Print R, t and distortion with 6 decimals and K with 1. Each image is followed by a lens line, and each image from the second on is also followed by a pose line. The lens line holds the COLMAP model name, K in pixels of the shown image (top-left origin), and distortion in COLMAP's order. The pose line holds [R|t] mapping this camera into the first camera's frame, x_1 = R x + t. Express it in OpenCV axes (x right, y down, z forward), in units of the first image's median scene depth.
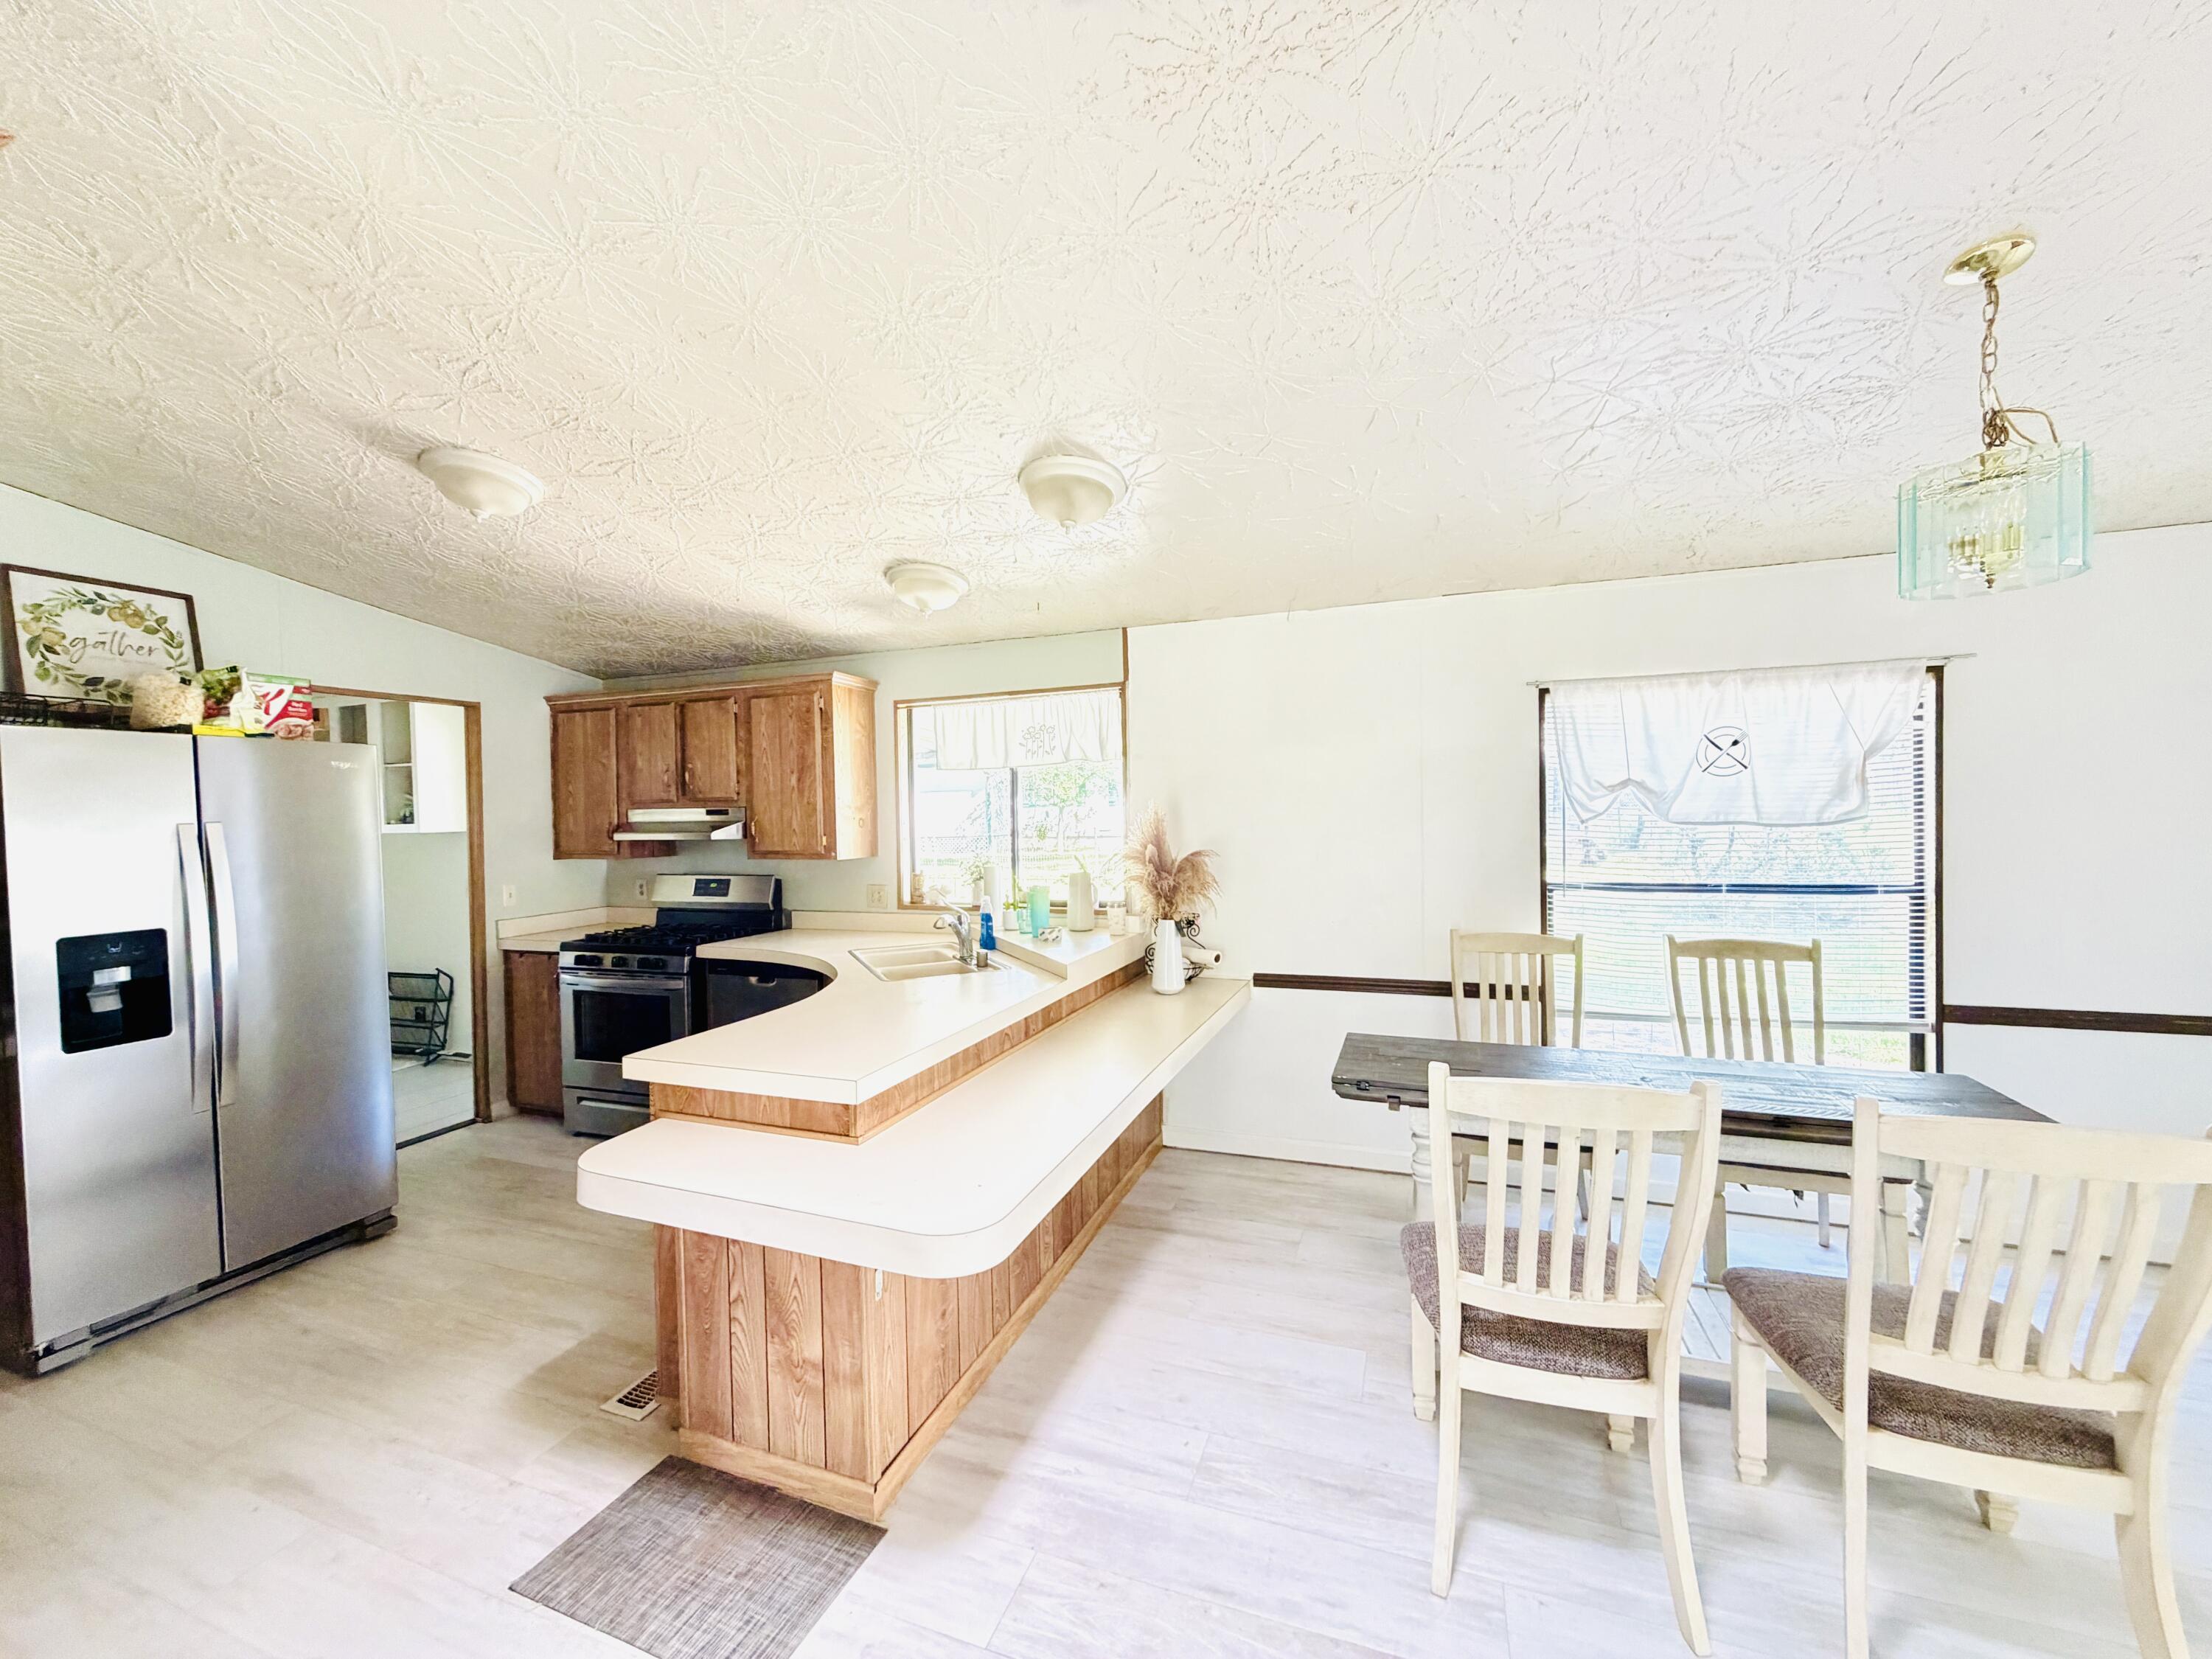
lens RADIAL K [[882.0, 0, 1097.4], [0, 882.0, 825.2], [0, 0, 1]] dist [-0.000053, -0.000031]
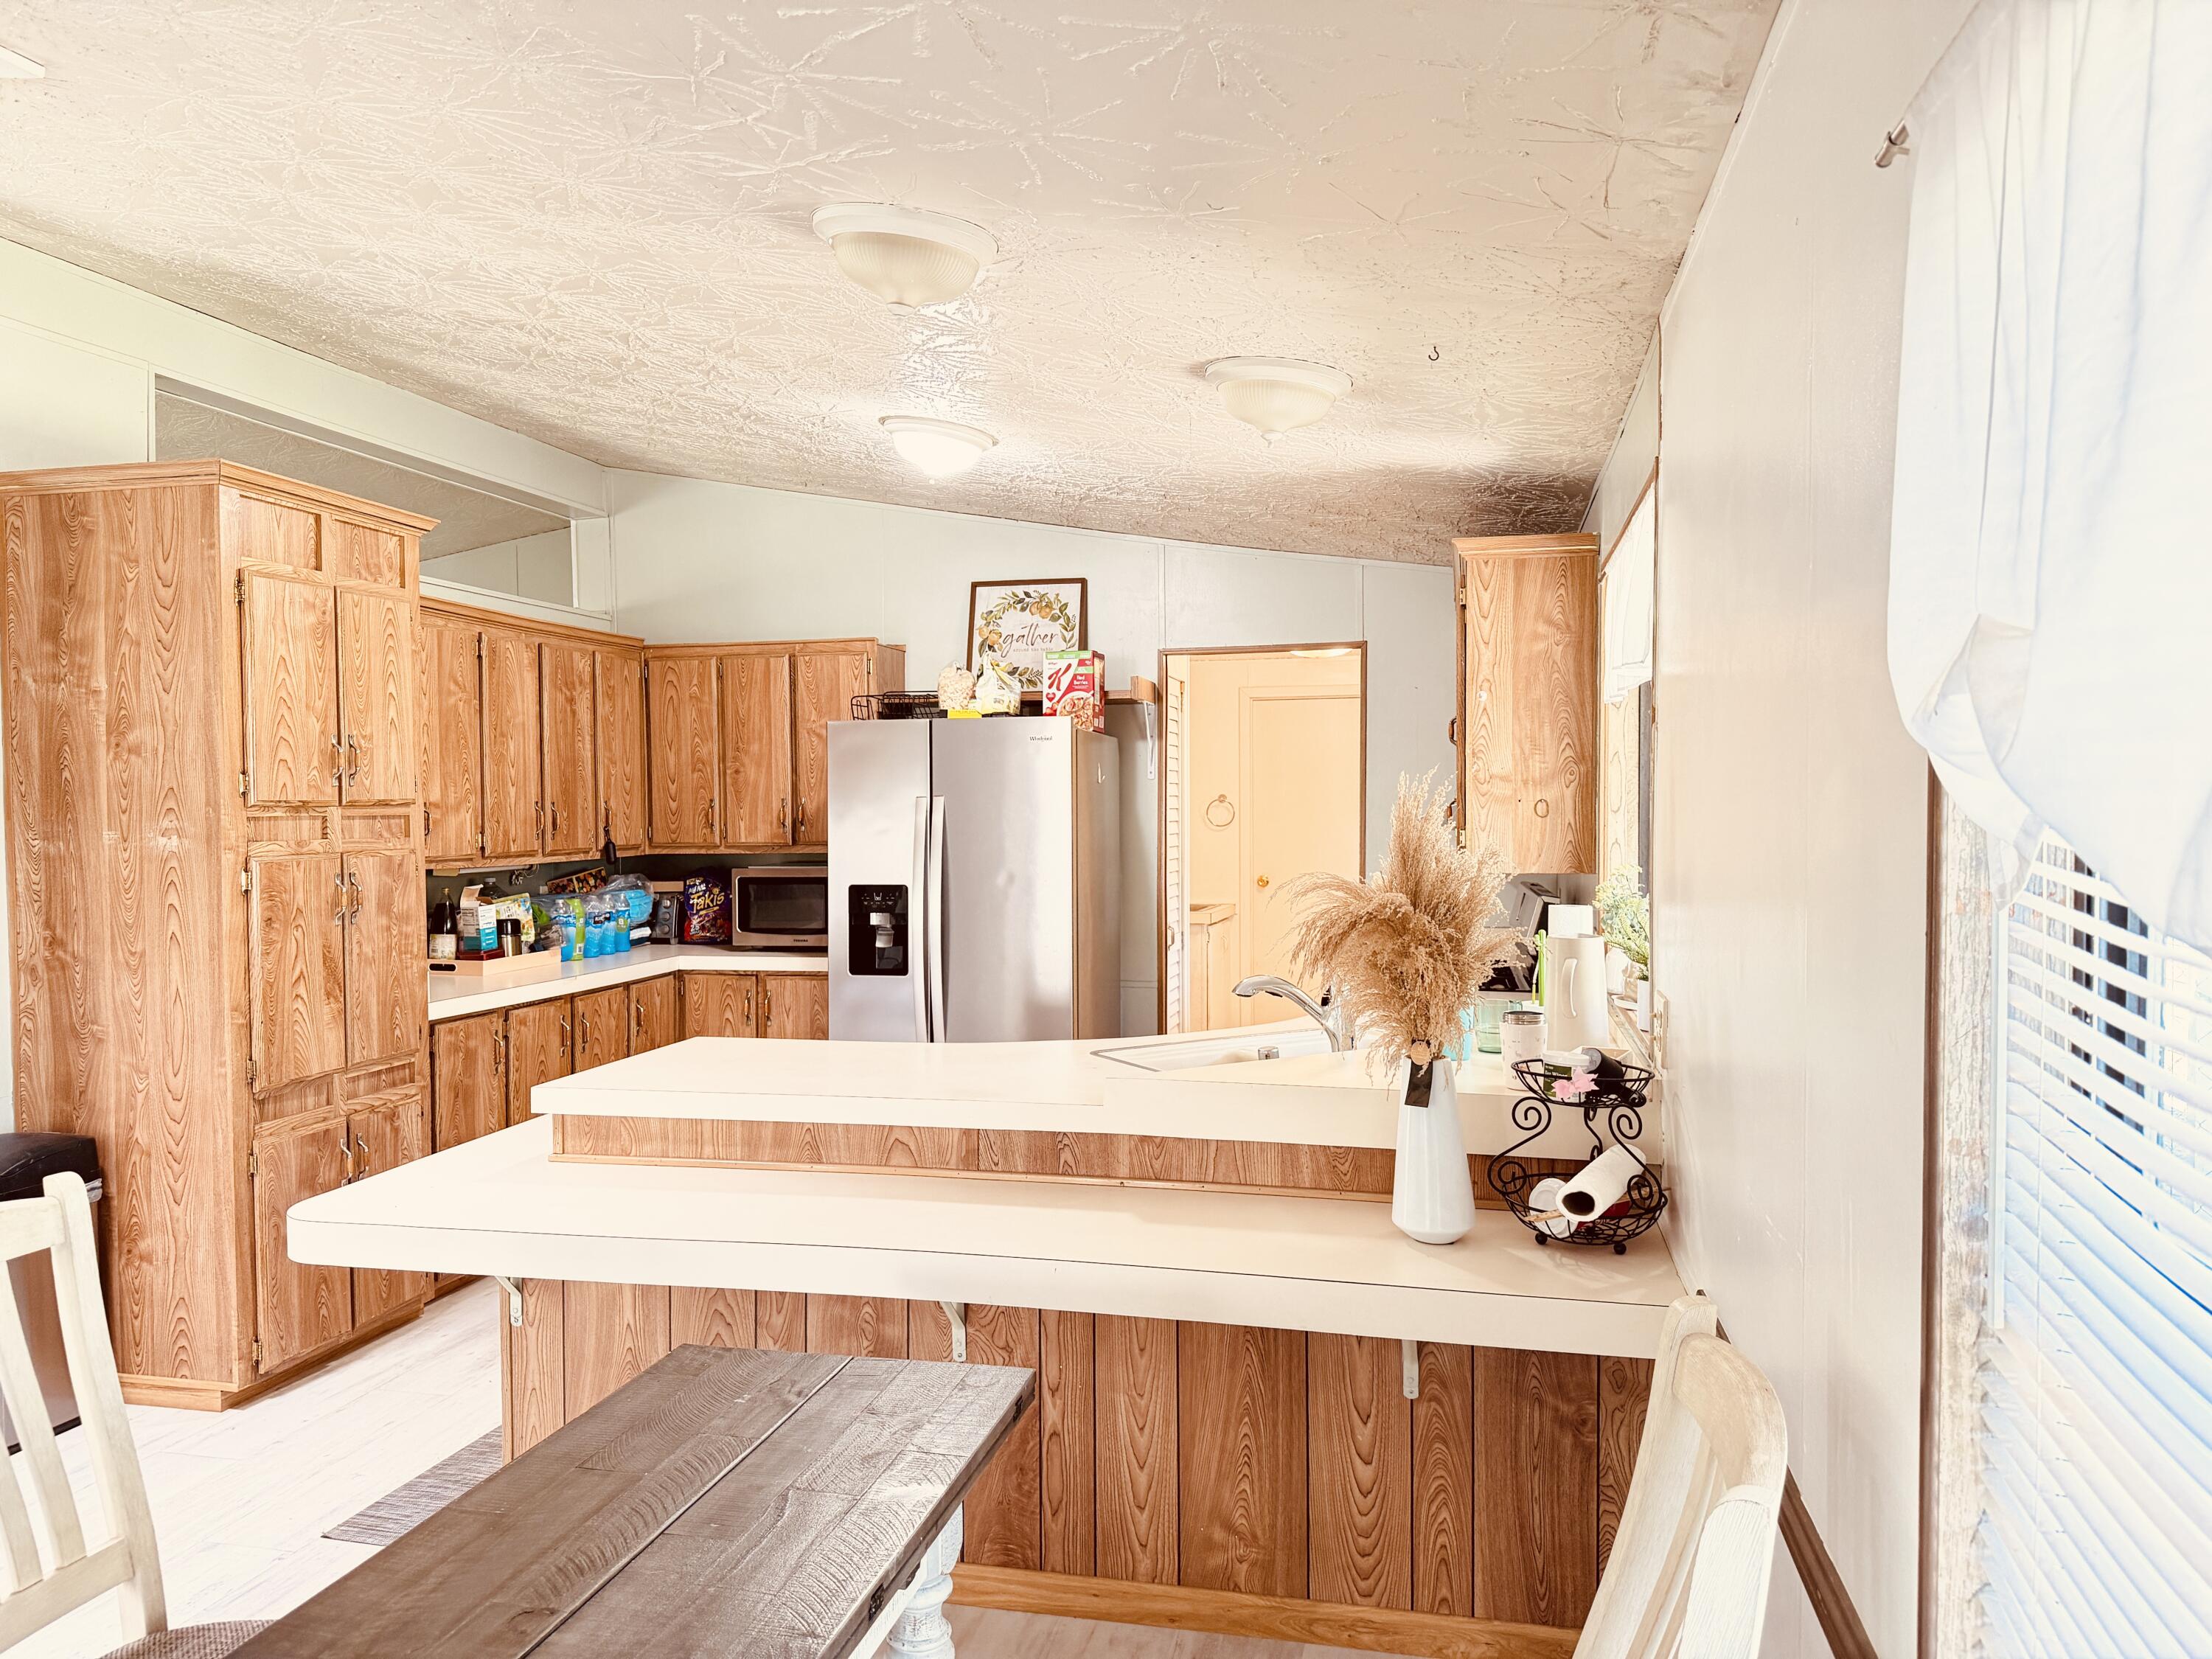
lens RADIAL K [[1549.0, 0, 1118.7], [0, 1549.0, 836.1], [0, 0, 1]] dist [0.056805, -0.079533]
pose [[0.132639, 0.039802, -0.990365, 0.837726], [-0.010867, 0.999192, 0.038701, -0.026145], [0.991105, 0.005629, 0.132965, 0.815059]]
